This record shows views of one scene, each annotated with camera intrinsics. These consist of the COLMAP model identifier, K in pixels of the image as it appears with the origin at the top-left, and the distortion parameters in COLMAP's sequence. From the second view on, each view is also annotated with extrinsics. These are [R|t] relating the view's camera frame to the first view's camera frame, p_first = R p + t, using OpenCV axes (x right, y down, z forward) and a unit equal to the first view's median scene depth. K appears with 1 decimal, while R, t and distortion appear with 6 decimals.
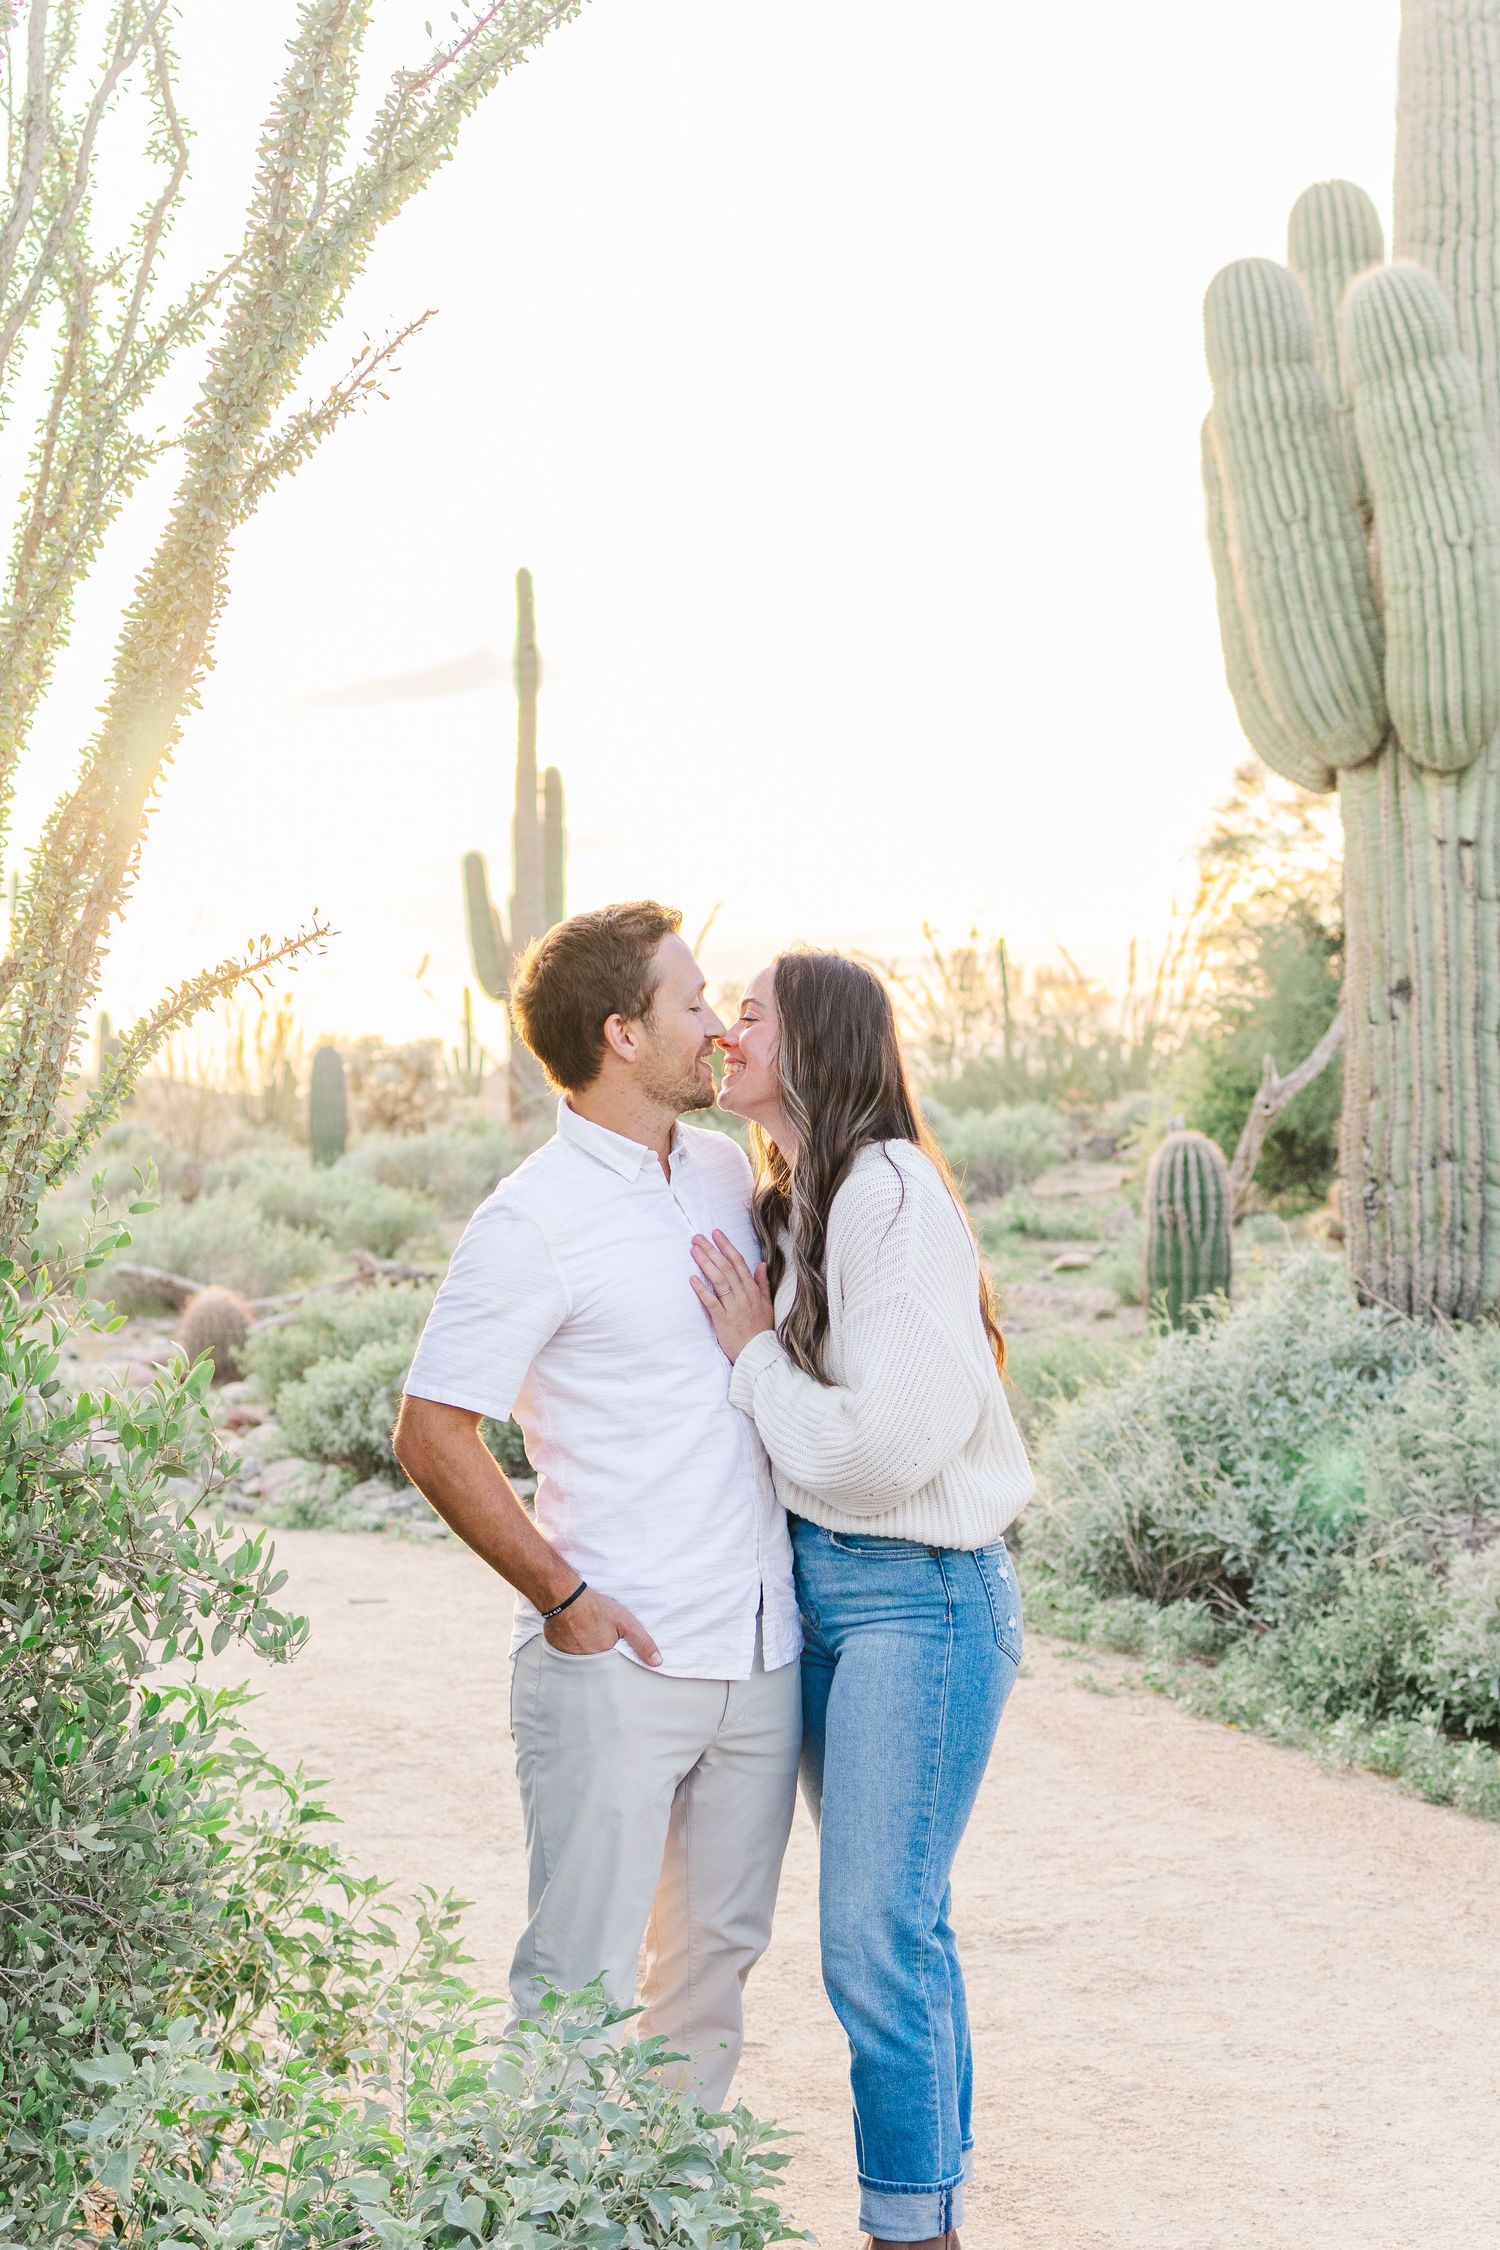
lens RADIAL K [[3416.2, 0, 750.0], [0, 3416.2, 1124.3], [0, 0, 1]] dist [-0.021421, 0.000000]
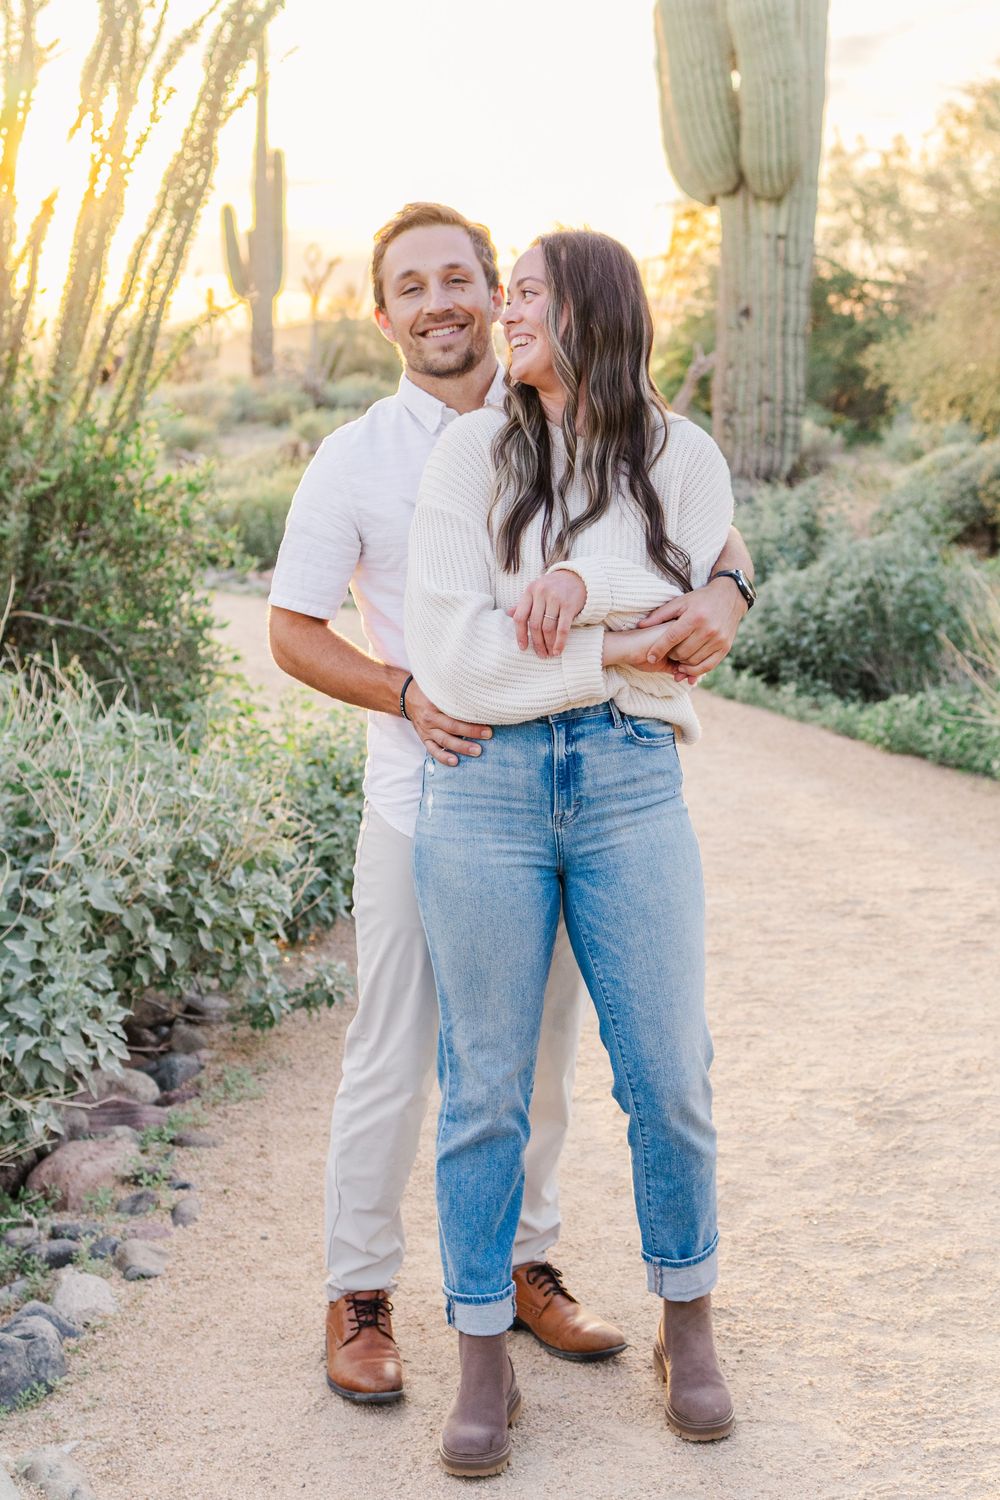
lens RADIAL K [[2277.4, 0, 494.5], [0, 2277.4, 751.8], [0, 0, 1]] dist [-0.021421, 0.000000]
pose [[0.998996, 0.008244, 0.044043, -0.007696], [-0.015171, 0.987109, 0.159327, 0.003316], [-0.042162, -0.159835, 0.986243, -0.317919]]
